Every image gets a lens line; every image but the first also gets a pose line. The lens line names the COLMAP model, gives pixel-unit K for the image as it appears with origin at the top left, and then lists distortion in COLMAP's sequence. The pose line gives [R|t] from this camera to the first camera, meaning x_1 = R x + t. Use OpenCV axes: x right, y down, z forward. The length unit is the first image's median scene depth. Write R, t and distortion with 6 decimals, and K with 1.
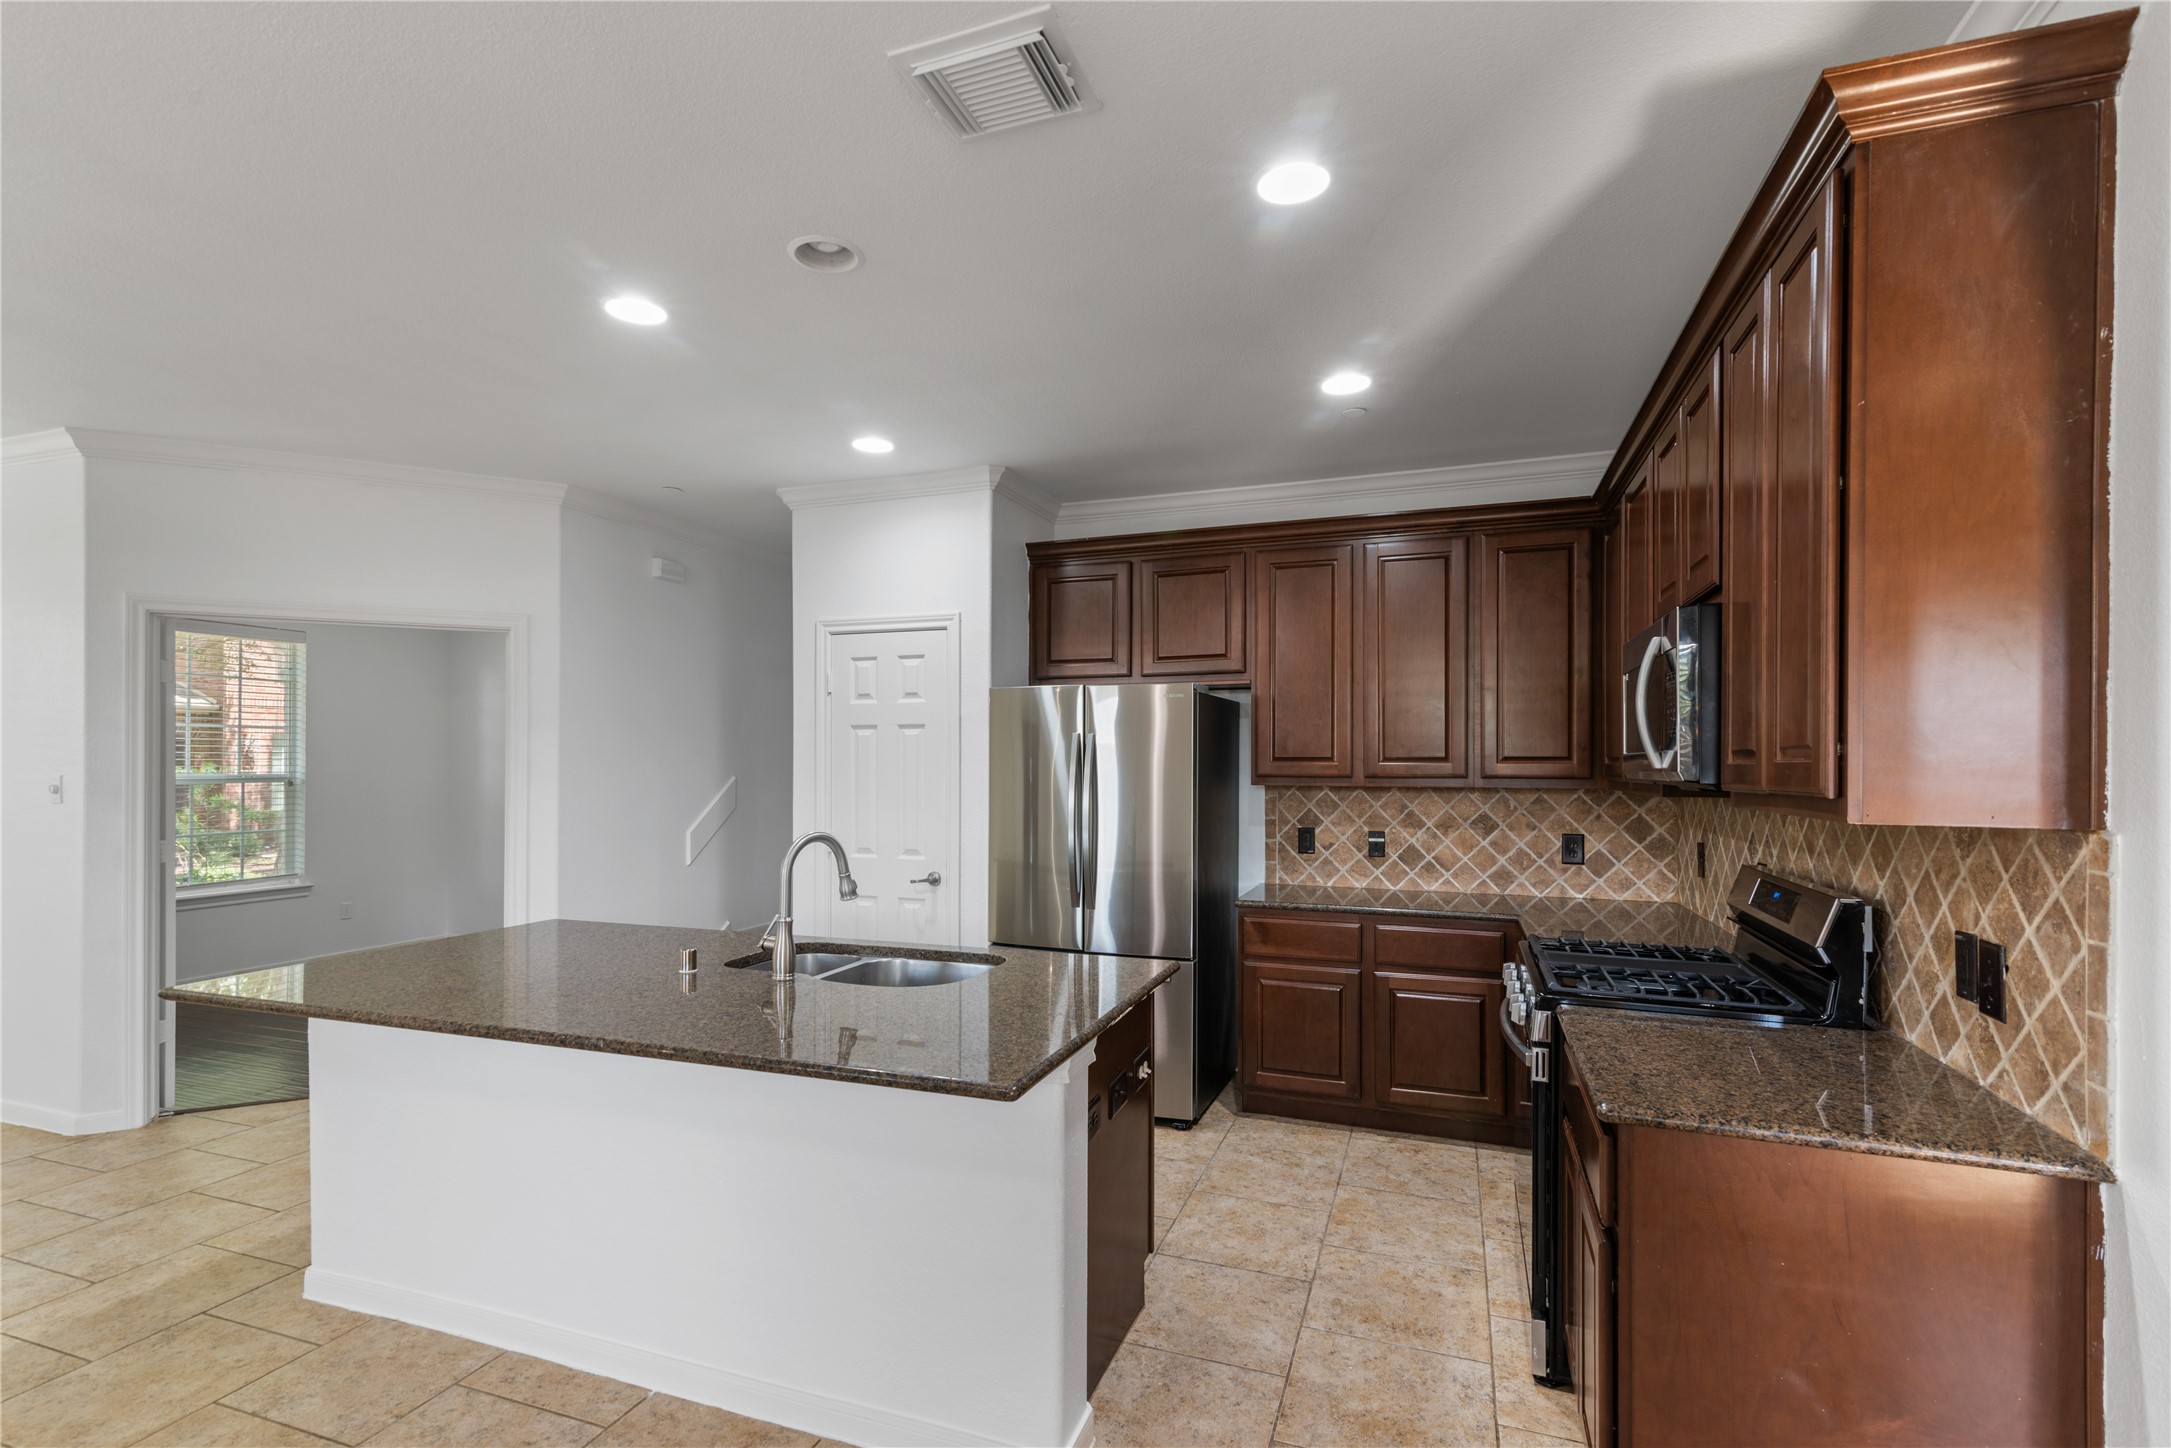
lens RADIAL K [[994.3, 0, 1084.9], [0, 994.3, 752.3], [0, 0, 1]] dist [0.023490, -0.003726]
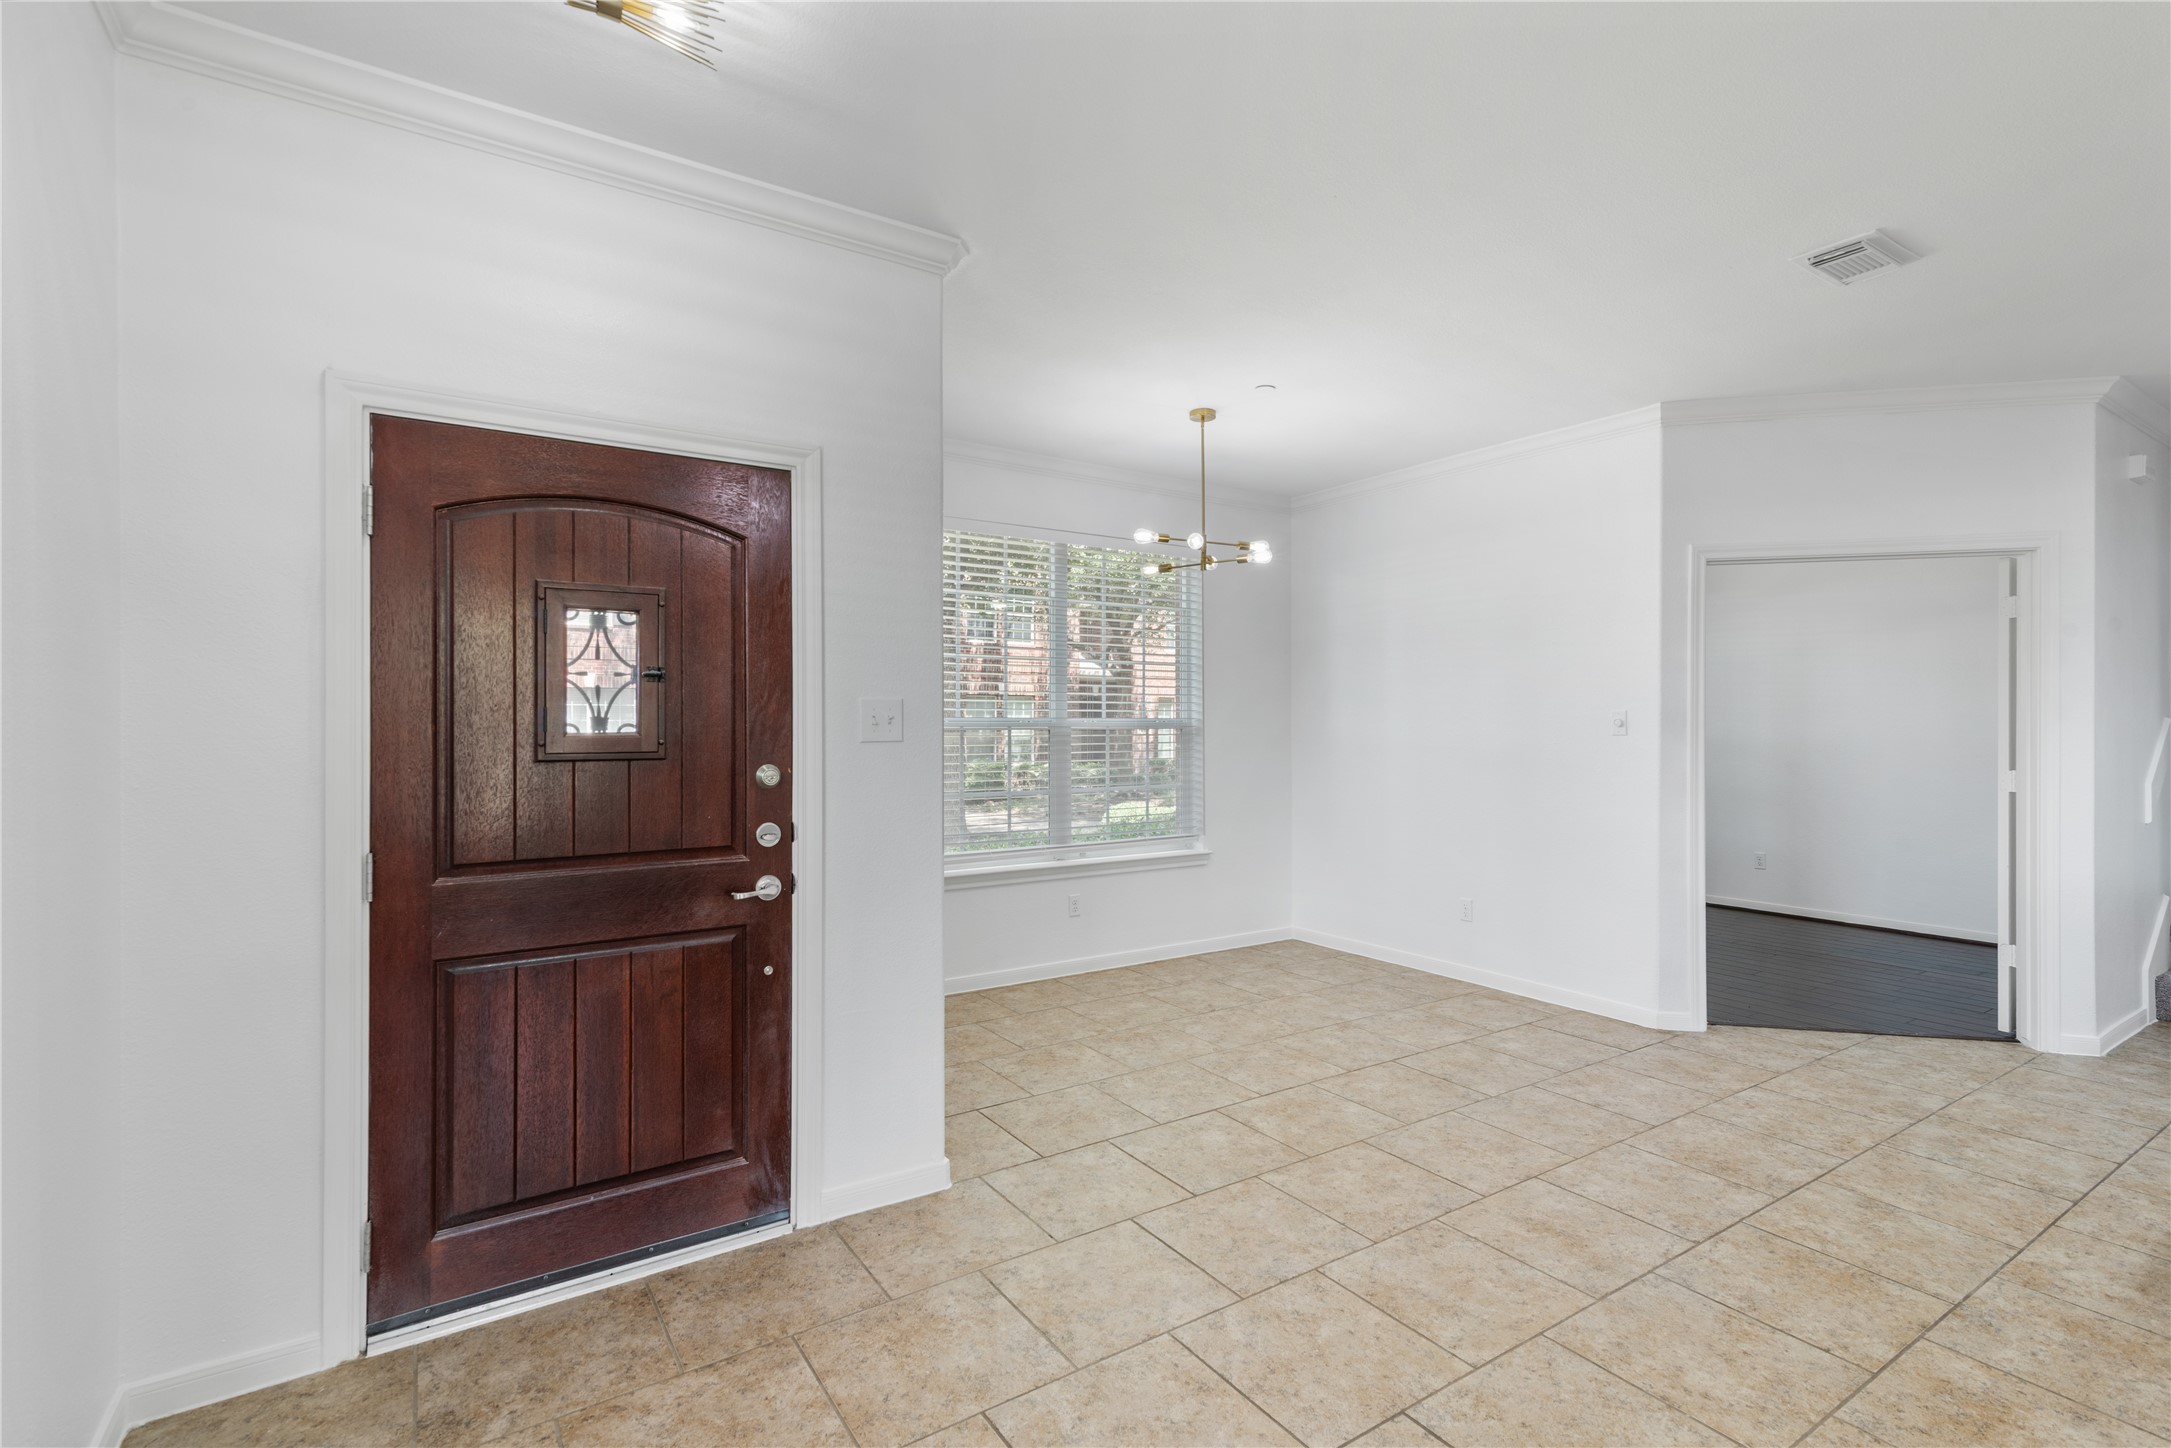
lens RADIAL K [[994.3, 0, 1108.6], [0, 994.3, 723.4], [0, 0, 1]] dist [0.023490, -0.003726]
pose [[0.810616, -0.002180, -0.585573, -0.806000], [0.006291, 0.999968, 0.004986, 0.025954], [0.585544, -0.007726, 0.810604, -0.257088]]
